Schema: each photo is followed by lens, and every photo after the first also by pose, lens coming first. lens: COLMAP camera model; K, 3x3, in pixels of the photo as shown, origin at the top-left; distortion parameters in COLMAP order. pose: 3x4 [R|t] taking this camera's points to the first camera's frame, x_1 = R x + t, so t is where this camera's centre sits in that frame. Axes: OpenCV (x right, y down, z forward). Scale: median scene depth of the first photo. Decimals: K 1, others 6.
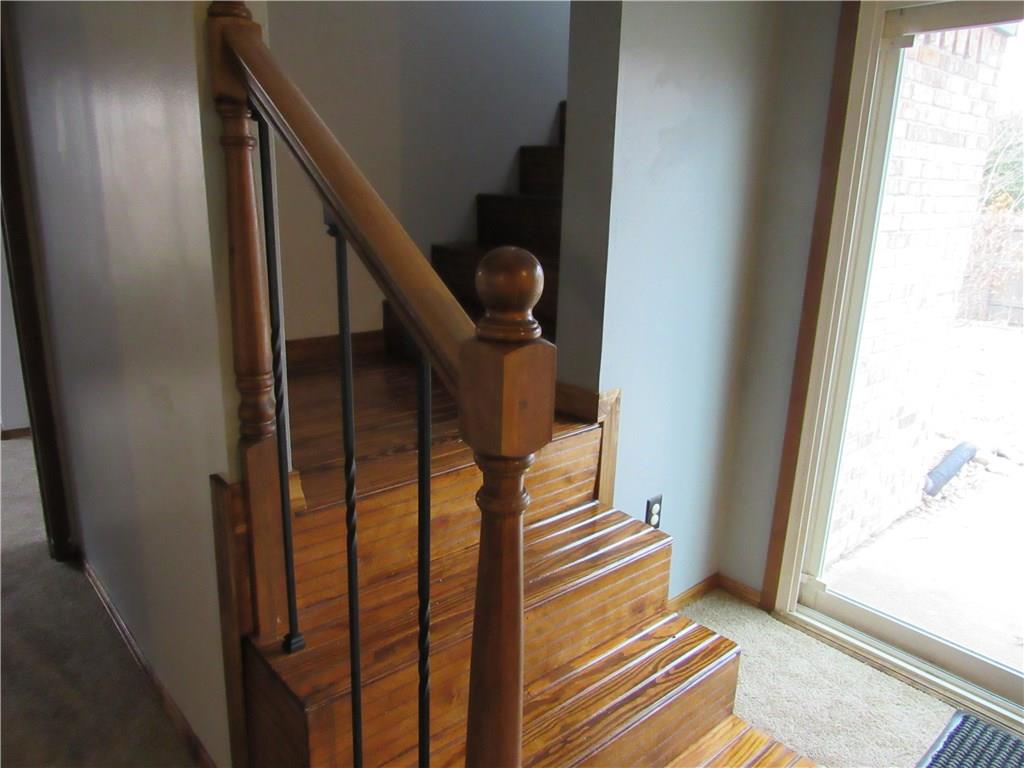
lens RADIAL K [[730.9, 0, 512.0], [0, 730.9, 384.0], [0, 0, 1]] dist [-0.029896, -0.001023]
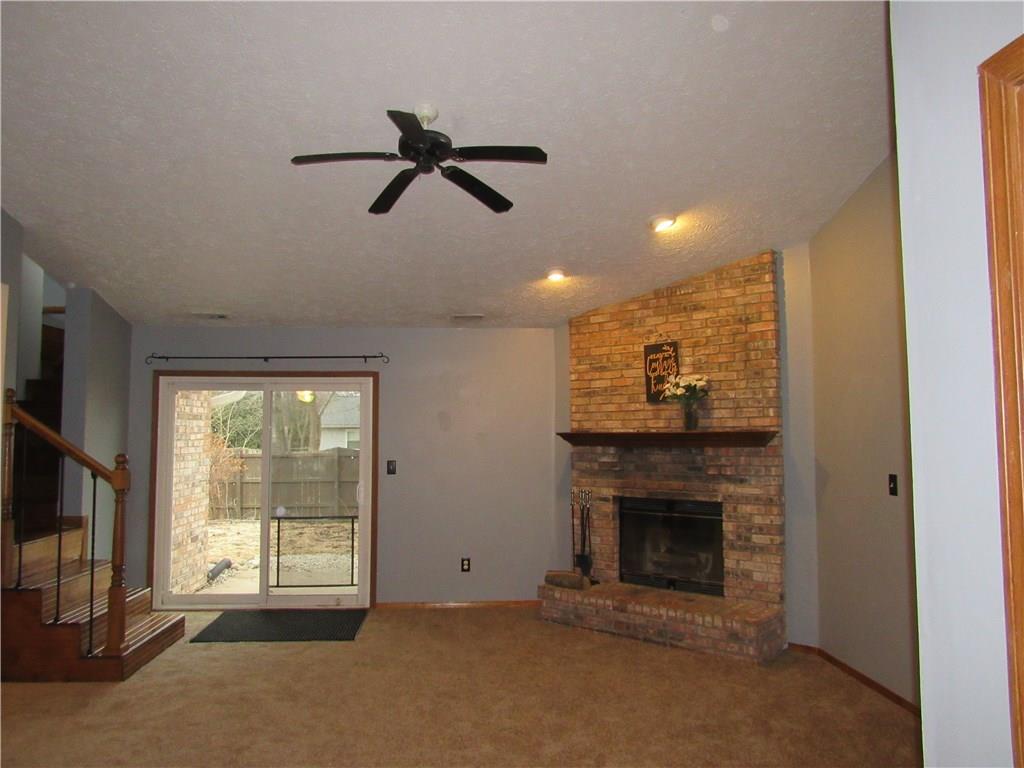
lens RADIAL K [[730.9, 0, 512.0], [0, 730.9, 384.0], [0, 0, 1]] dist [-0.029896, -0.001023]
pose [[0.602964, 0.025109, 0.797373, -0.703757], [0.232085, 0.950753, -0.205439, 0.306554], [-0.763263, 0.308931, 0.567442, -1.240621]]
